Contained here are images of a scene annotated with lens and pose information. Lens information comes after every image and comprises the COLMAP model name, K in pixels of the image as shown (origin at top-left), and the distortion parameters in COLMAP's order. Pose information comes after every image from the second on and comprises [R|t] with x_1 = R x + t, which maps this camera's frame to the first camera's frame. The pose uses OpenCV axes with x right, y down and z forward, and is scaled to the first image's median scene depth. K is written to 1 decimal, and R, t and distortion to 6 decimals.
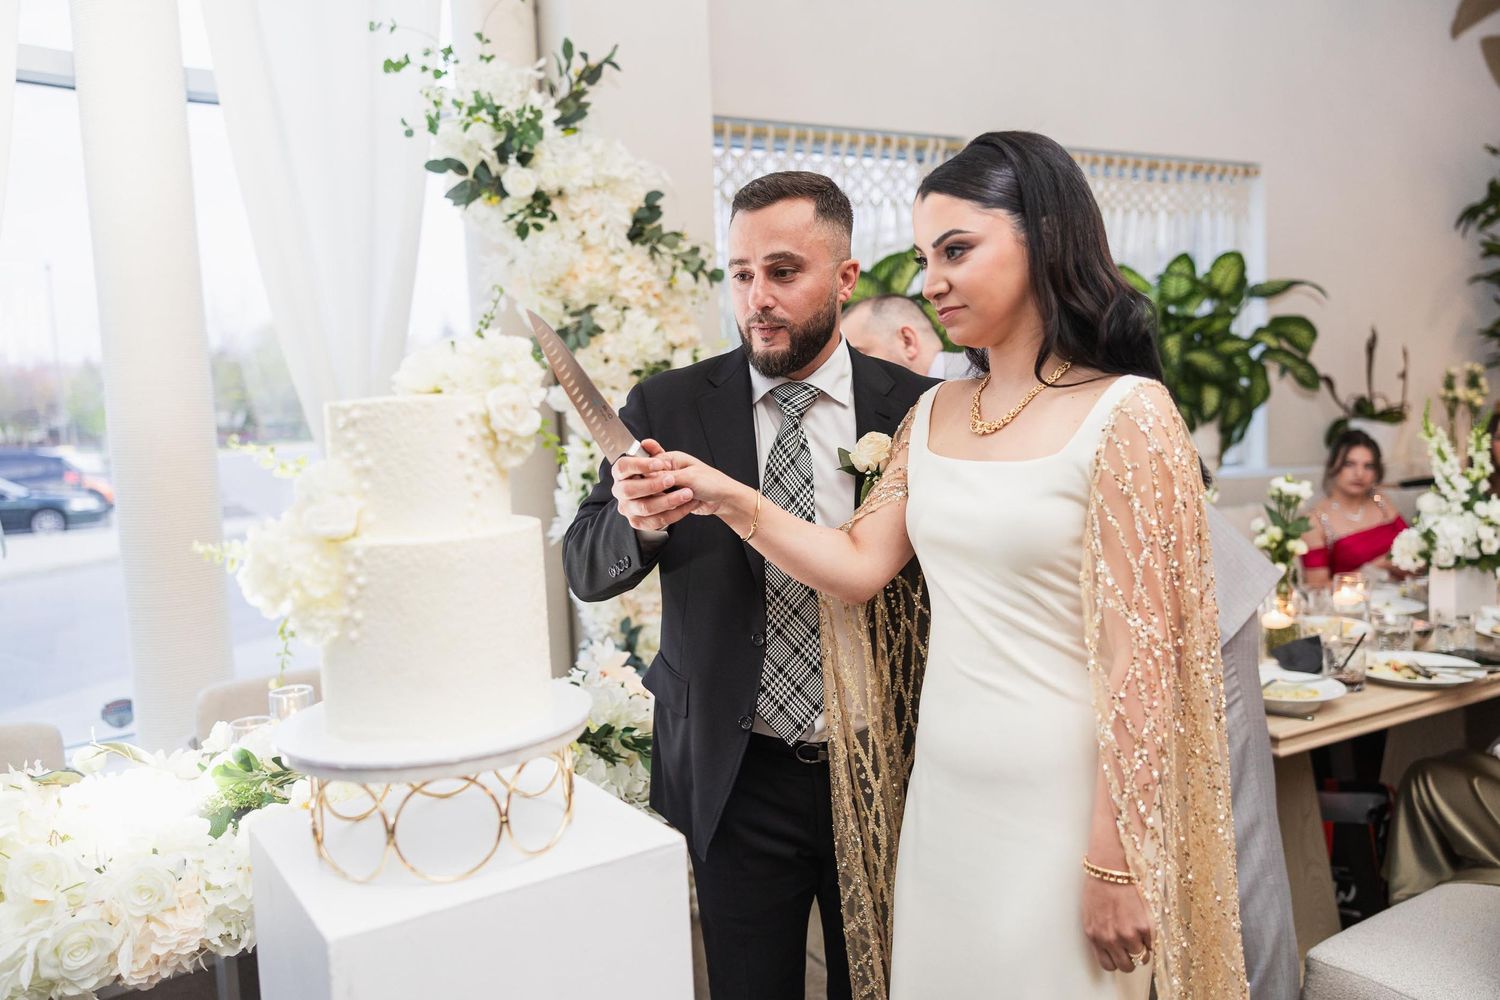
lens RADIAL K [[1206.5, 0, 739.6], [0, 1206.5, 504.2], [0, 0, 1]] dist [-0.000700, 0.005919]
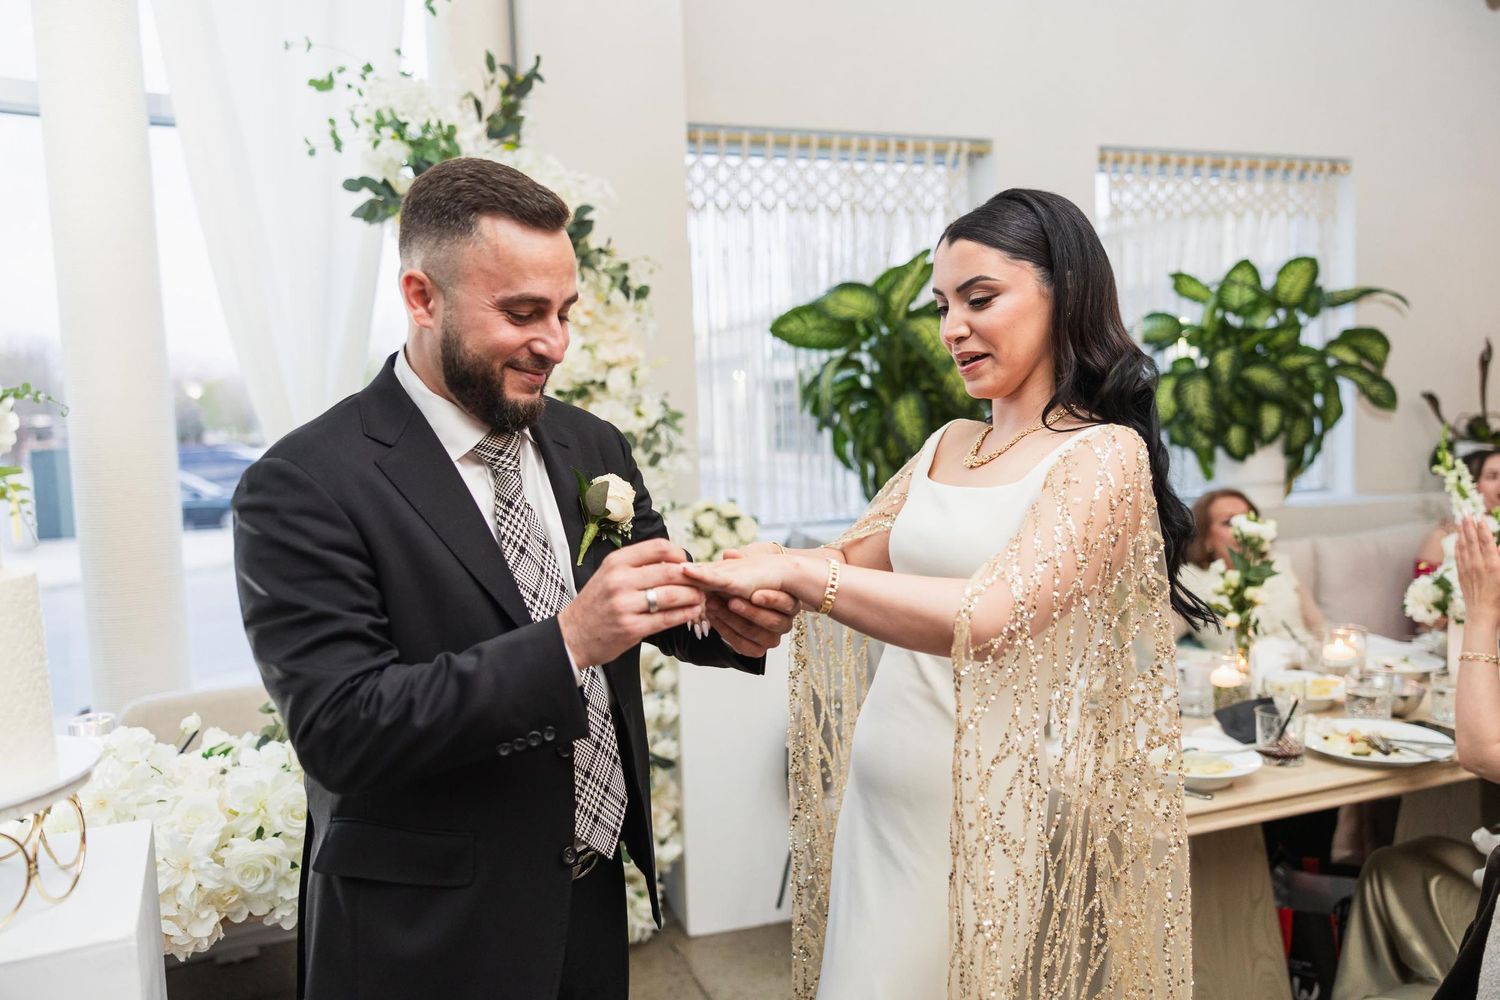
lens RADIAL K [[1206.5, 0, 755.3], [0, 1206.5, 502.6], [0, 0, 1]] dist [-0.000700, 0.005919]
pose [[0.989230, 0.017315, -0.145340, 0.156784], [-0.018151, 0.999825, -0.004426, -0.014936], [0.145238, 0.007017, 0.989372, 0.050538]]
